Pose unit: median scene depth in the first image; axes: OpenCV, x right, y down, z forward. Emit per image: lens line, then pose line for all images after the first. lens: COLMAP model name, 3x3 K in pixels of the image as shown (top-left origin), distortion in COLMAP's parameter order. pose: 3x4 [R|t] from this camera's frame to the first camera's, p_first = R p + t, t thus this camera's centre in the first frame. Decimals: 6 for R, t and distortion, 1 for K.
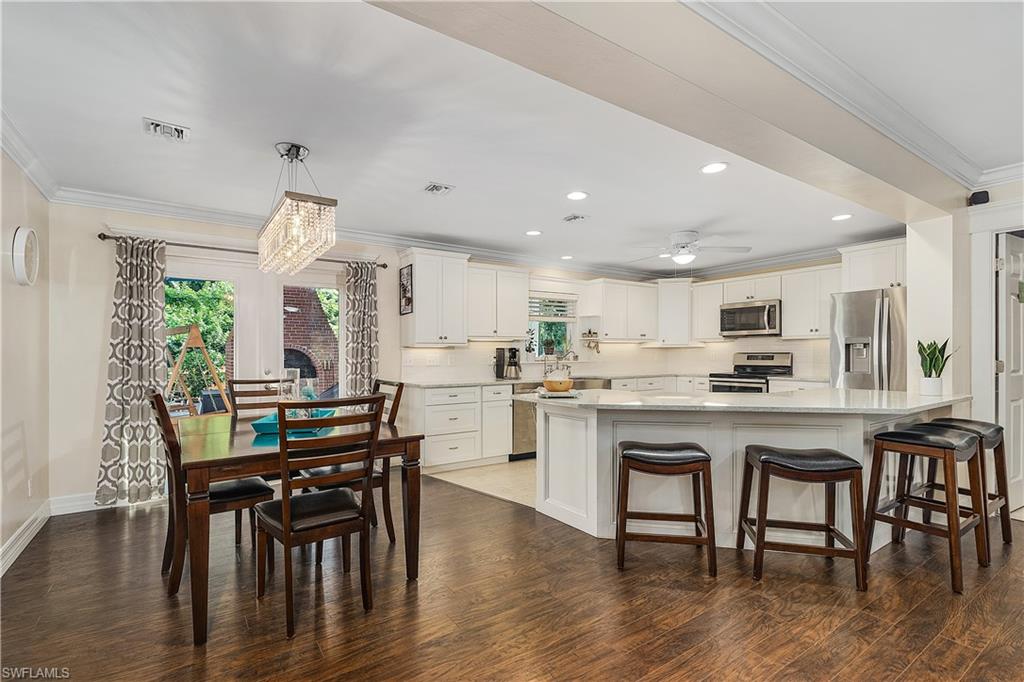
lens RADIAL K [[481.7, 0, 511.2], [0, 481.7, 347.5], [0, 0, 1]] dist [-0.000242, -0.001660]
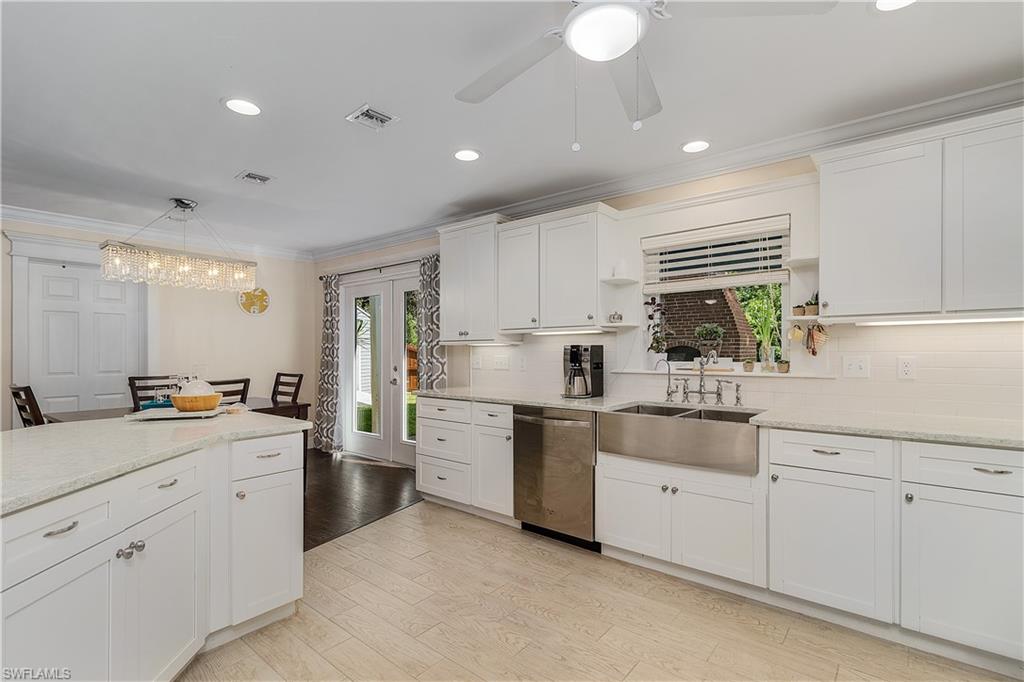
lens RADIAL K [[481.7, 0, 516.1], [0, 481.7, 342.5], [0, 0, 1]] dist [-0.000242, -0.001660]
pose [[0.278592, -0.012787, -0.960324, 0.634231], [0.013112, 0.999869, -0.009509, 0.002379], [0.960320, -0.009942, 0.278723, 0.885211]]
